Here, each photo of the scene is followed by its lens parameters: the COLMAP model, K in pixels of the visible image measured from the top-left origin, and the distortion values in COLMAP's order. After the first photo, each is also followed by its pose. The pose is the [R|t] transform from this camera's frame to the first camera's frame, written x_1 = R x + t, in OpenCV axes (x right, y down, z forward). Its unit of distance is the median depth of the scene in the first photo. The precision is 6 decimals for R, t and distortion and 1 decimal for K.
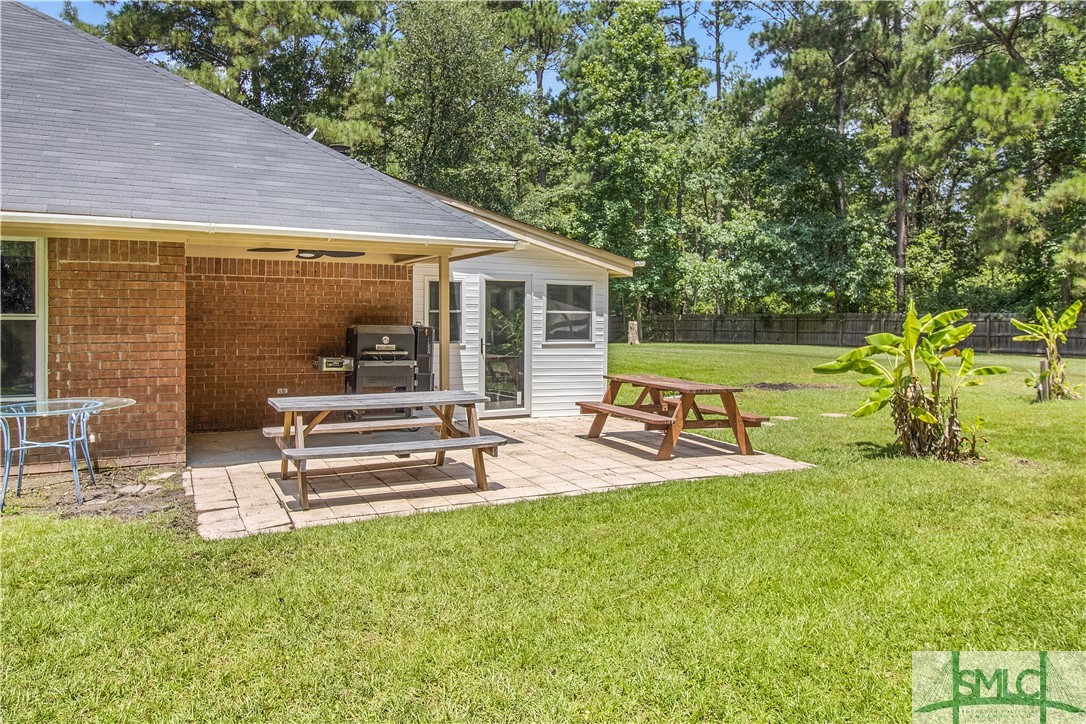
lens RADIAL K [[758.2, 0, 543.8], [0, 758.2, 319.9], [0, 0, 1]] dist [0.001933, -0.002999]
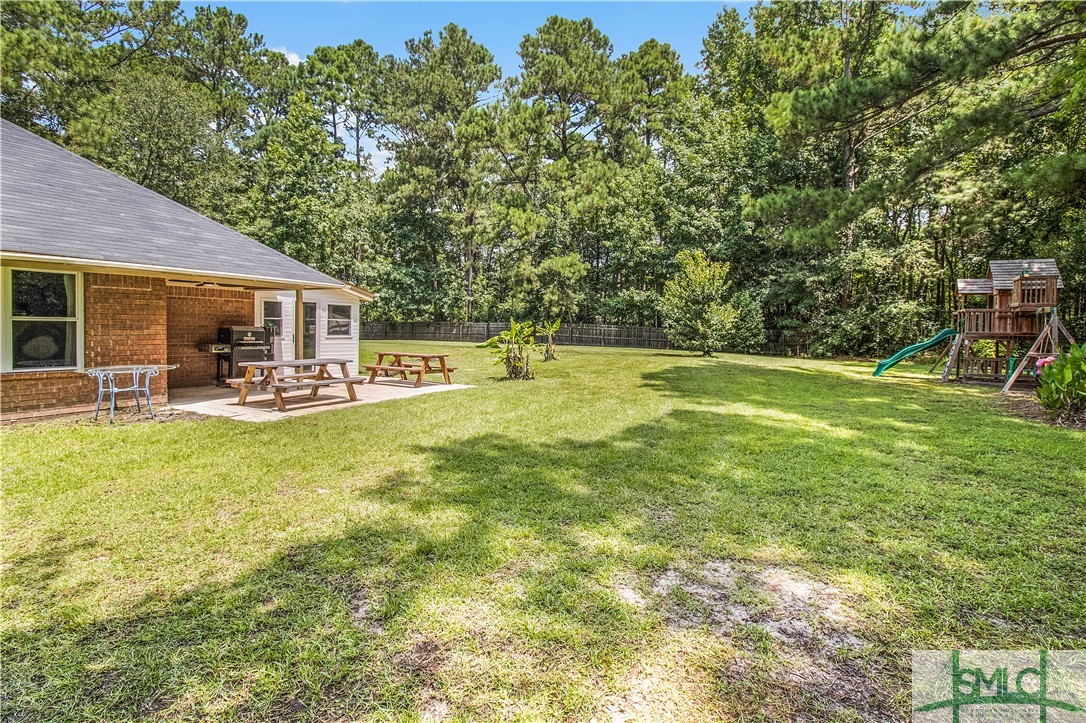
lens RADIAL K [[512.7, 0, 546.9], [0, 512.7, 332.0], [0, 0, 1]] dist [0.002219, -0.014331]
pose [[0.813689, 0.002118, 0.581297, -0.131538], [-0.009626, 0.999905, 0.009832, 0.000820], [-0.581221, -0.013595, 0.813632, -0.143492]]
